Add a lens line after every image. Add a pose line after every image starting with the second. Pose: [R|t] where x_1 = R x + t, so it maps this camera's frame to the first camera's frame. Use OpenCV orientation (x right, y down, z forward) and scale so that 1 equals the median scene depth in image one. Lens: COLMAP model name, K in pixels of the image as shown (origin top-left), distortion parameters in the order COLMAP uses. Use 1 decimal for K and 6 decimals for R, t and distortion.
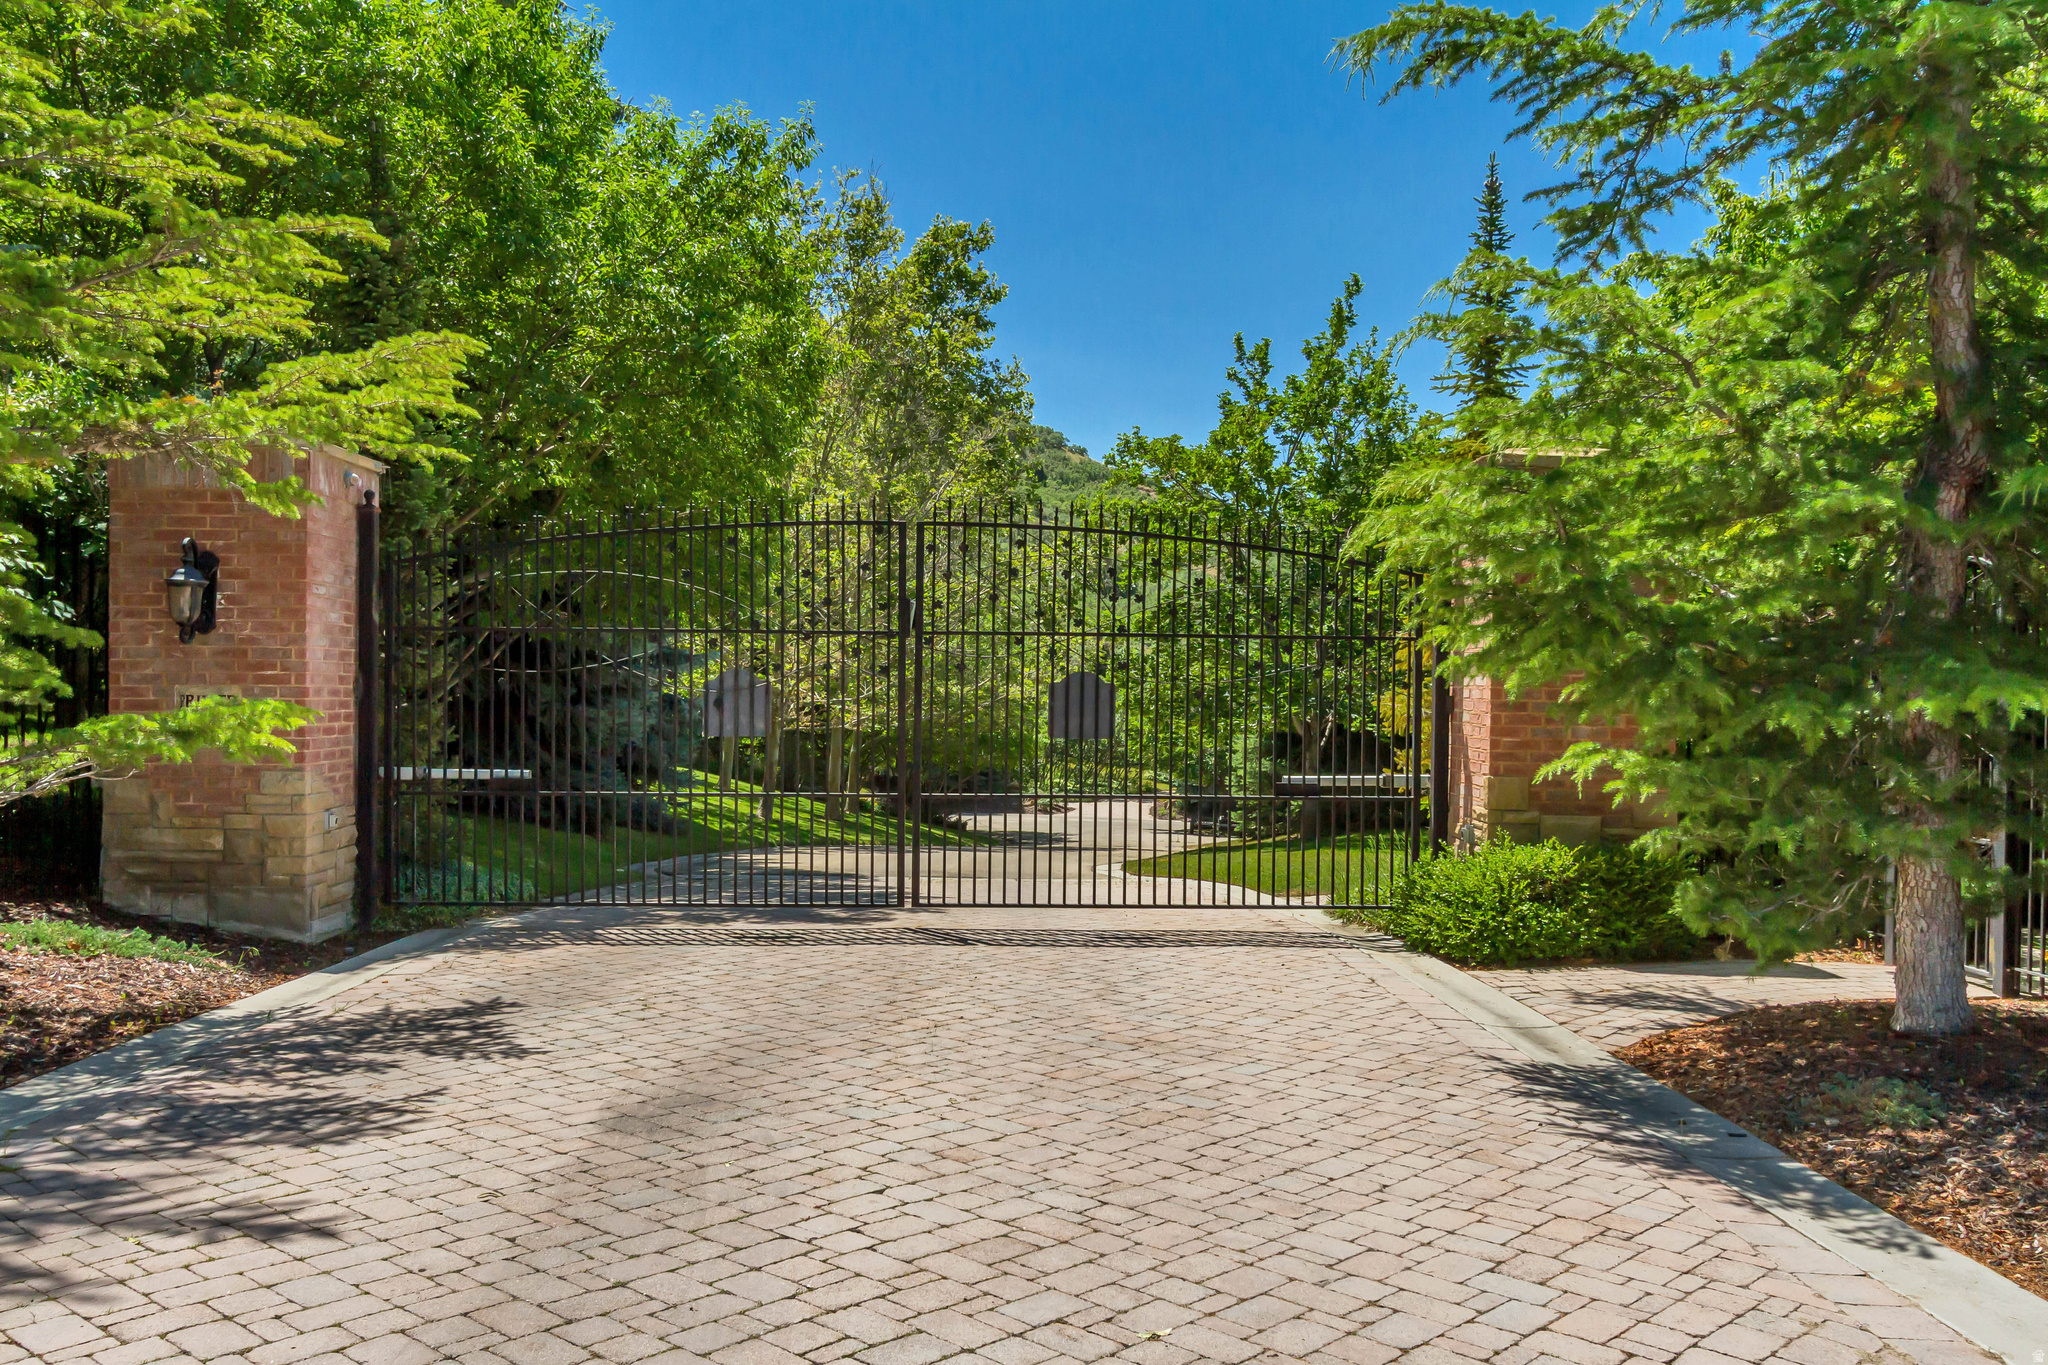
lens RADIAL K [[1692.5, 0, 1027.8], [0, 1692.5, 680.7], [0, 0, 1]] dist [0.046833, -0.008397]
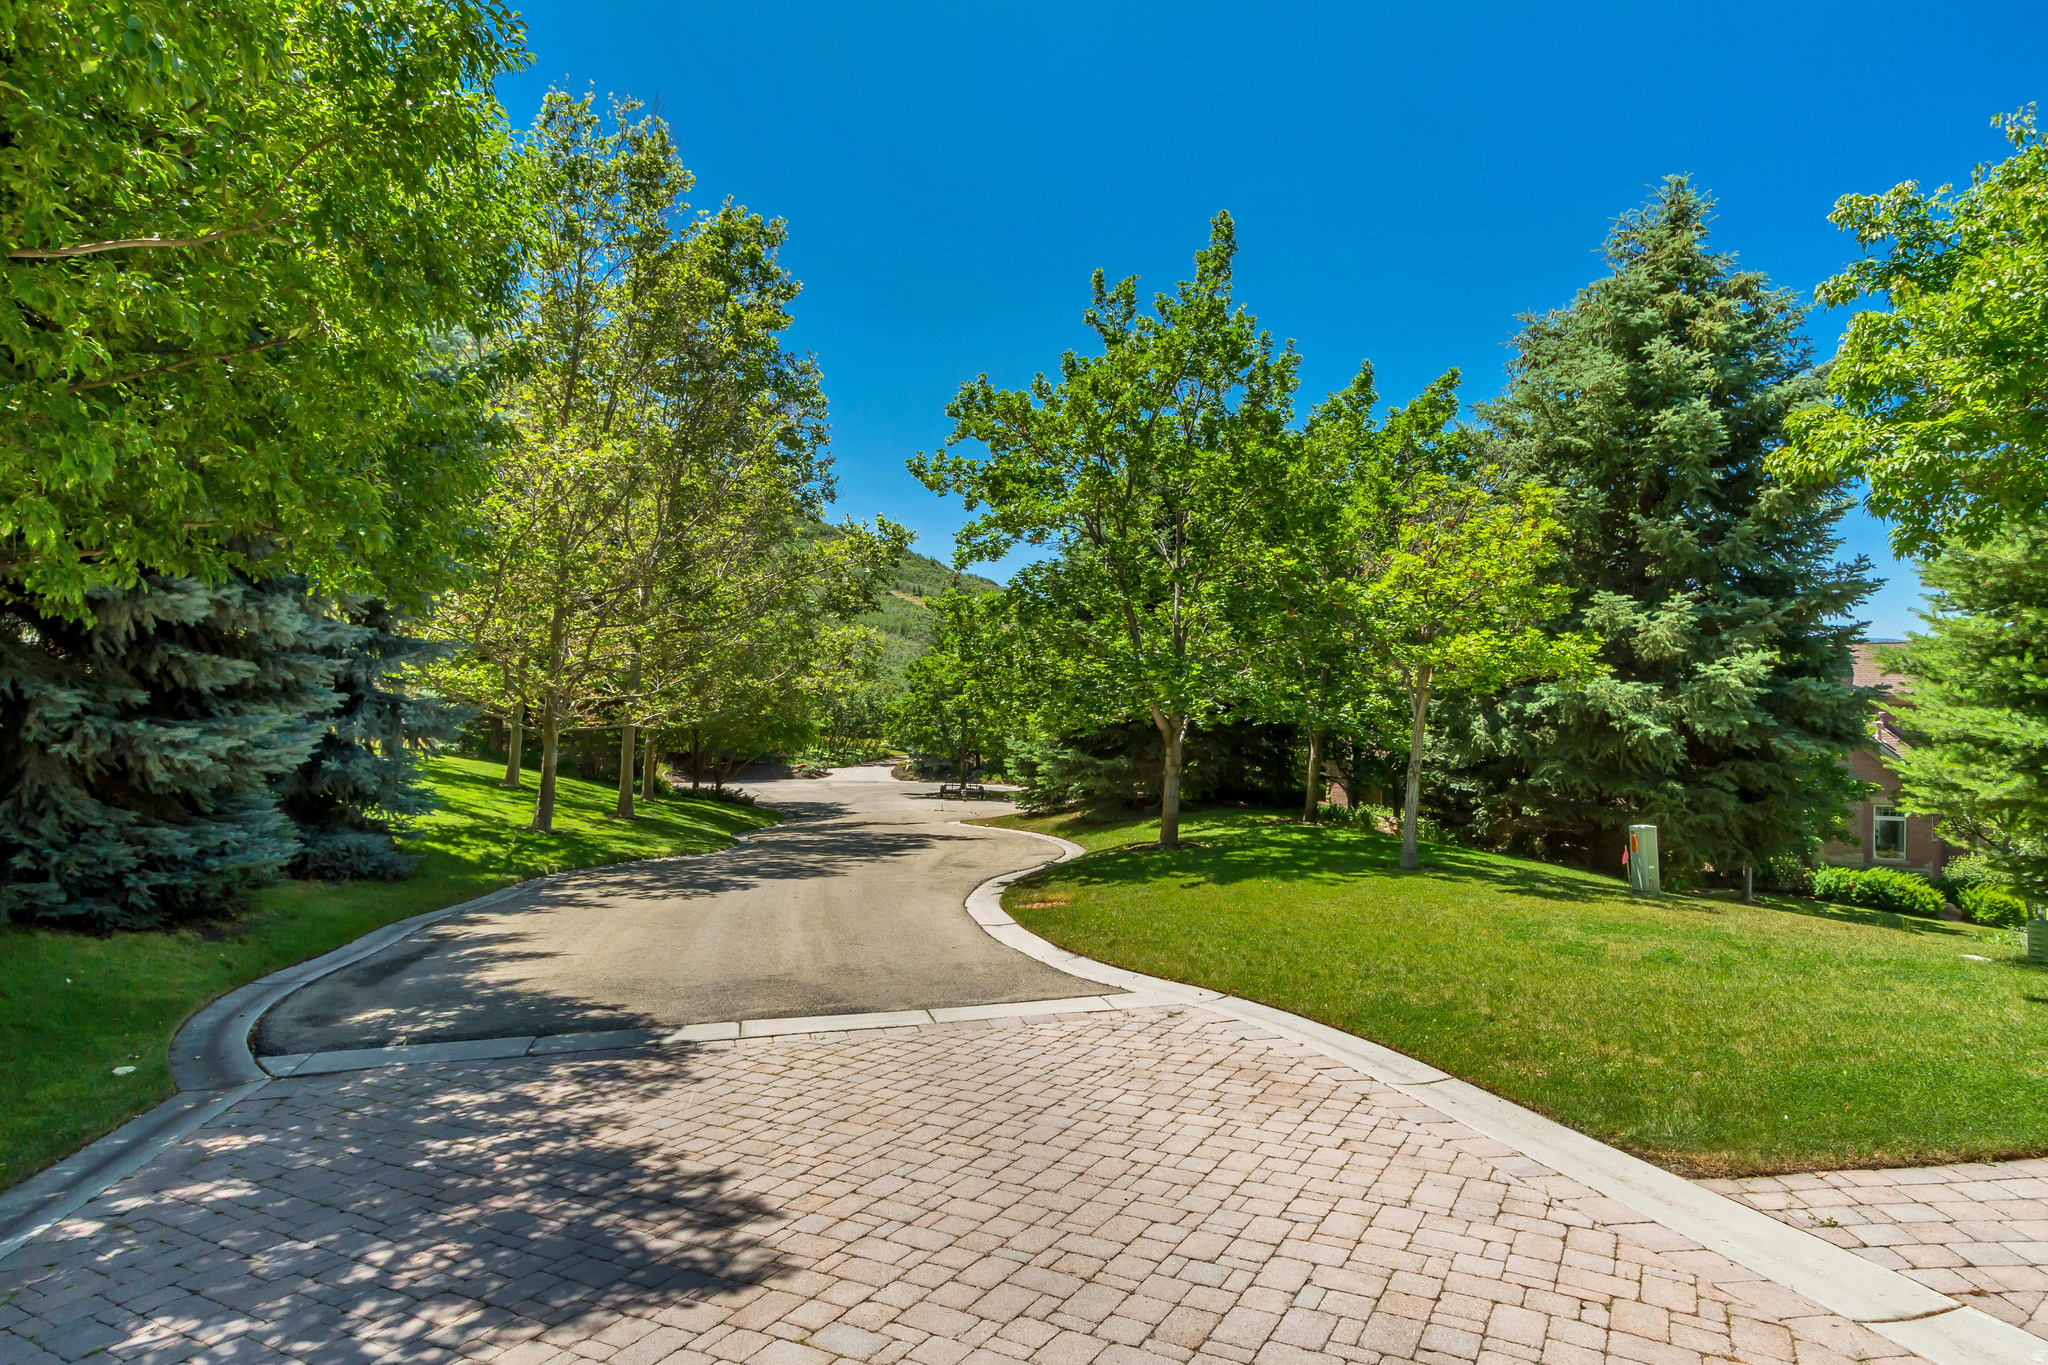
lens RADIAL K [[1069.6, 0, 1045.3], [0, 1069.6, 688.8], [0, 0, 1]] dist [0.004231, 0.000443]
pose [[0.968750, -0.018834, 0.247322, -0.106129], [0.015576, 0.999764, 0.015122, 0.007853], [-0.247549, -0.010797, 0.968815, 1.109596]]
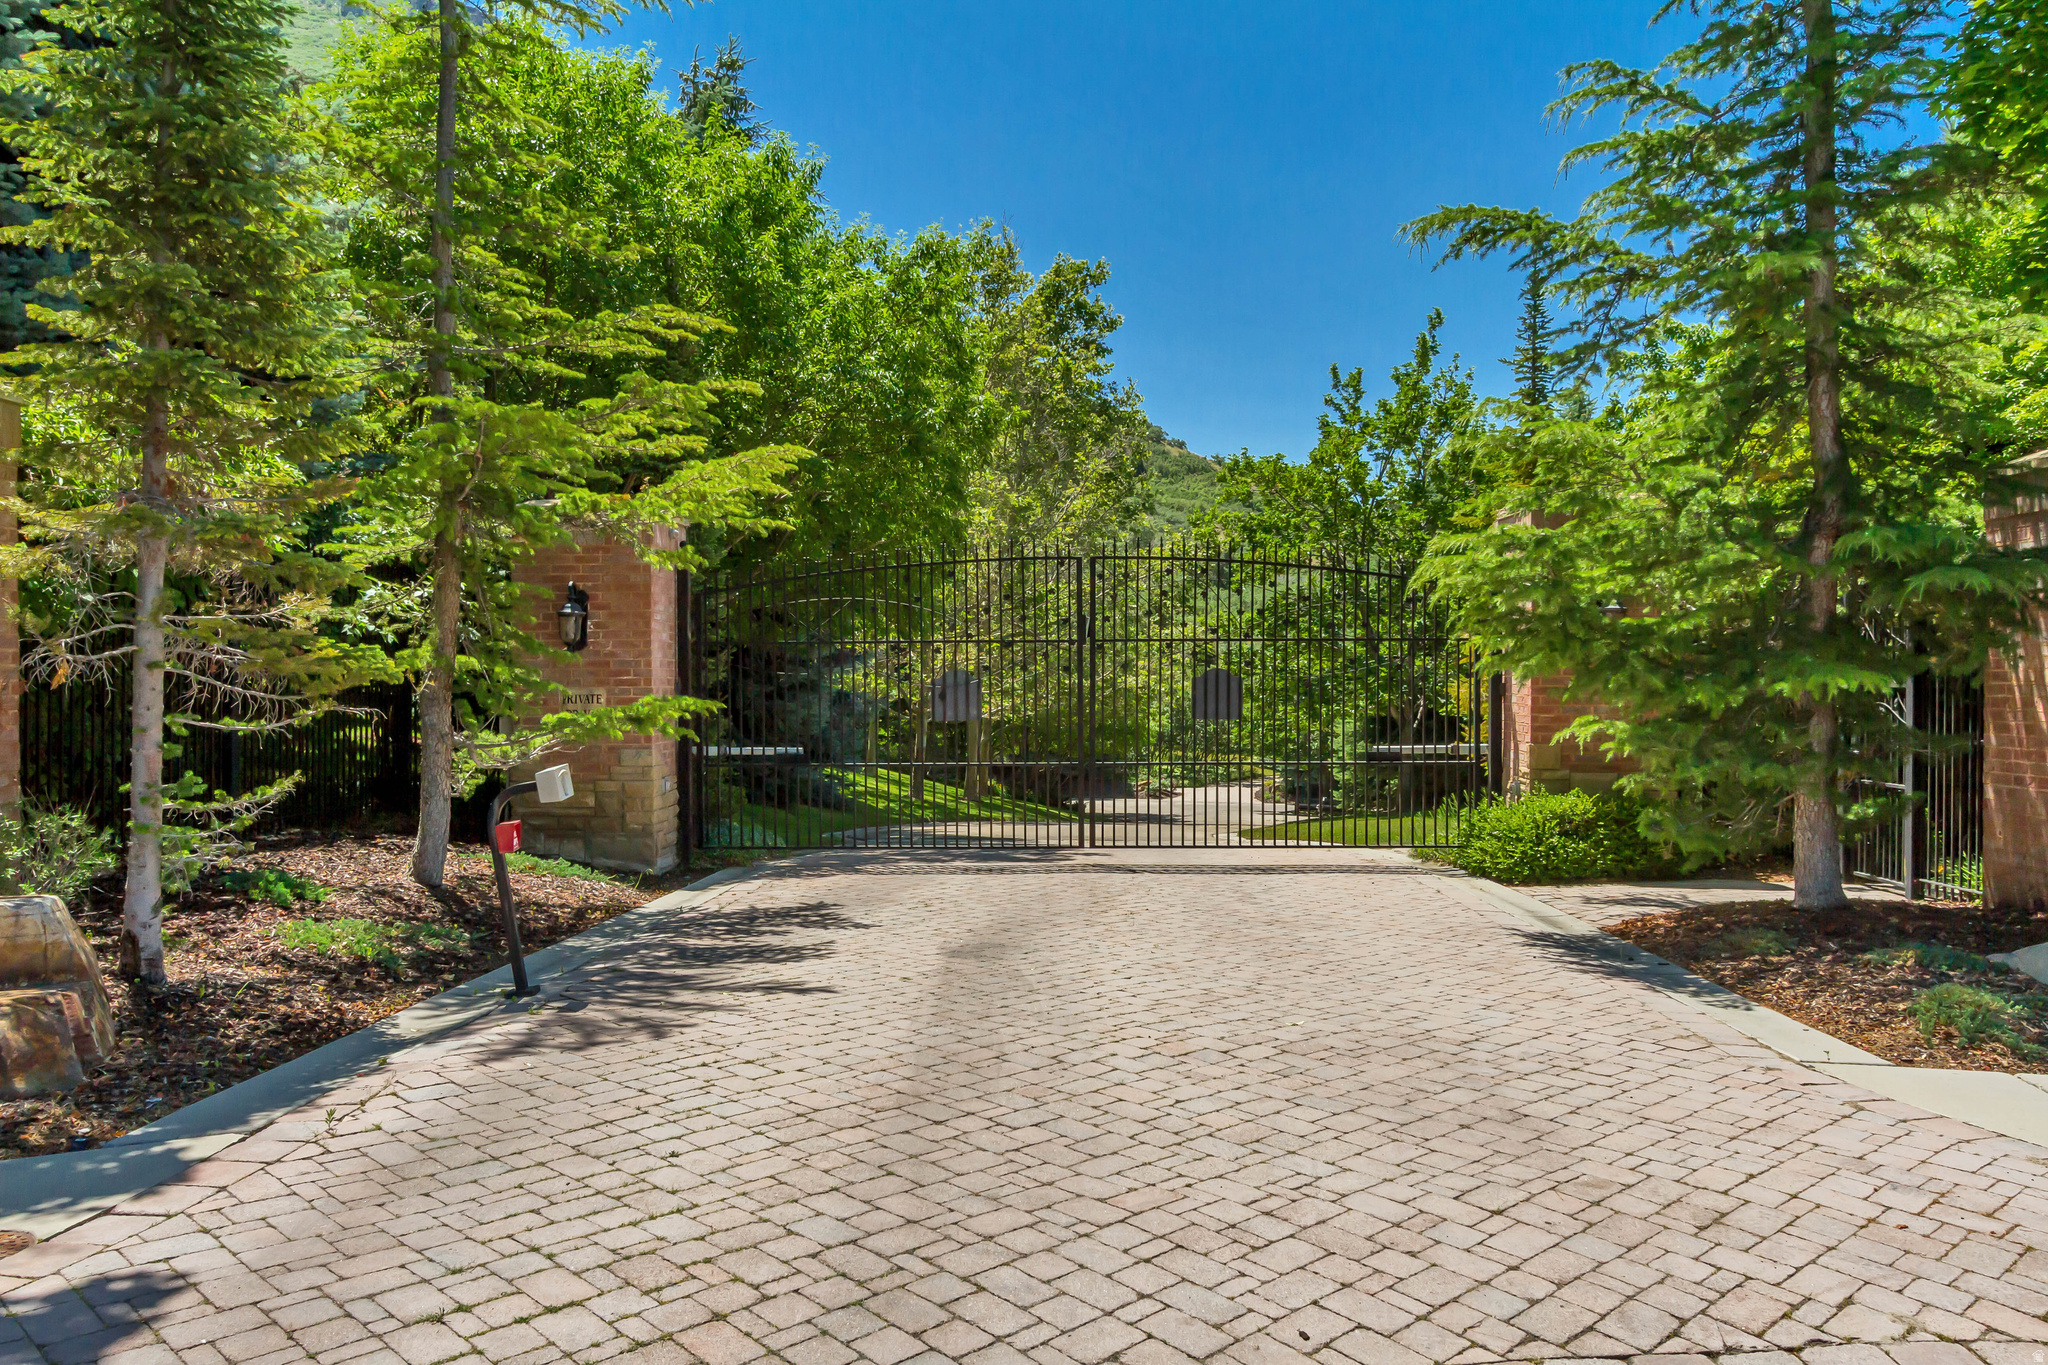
lens RADIAL K [[1692.5, 0, 1025.9], [0, 1692.5, 687.0], [0, 0, 1]] dist [0.046833, -0.008397]
pose [[0.998169, -0.013376, -0.058995, -0.041273], [0.013916, 0.999865, 0.008744, -0.004786], [0.058871, -0.009549, 0.998220, -0.343823]]
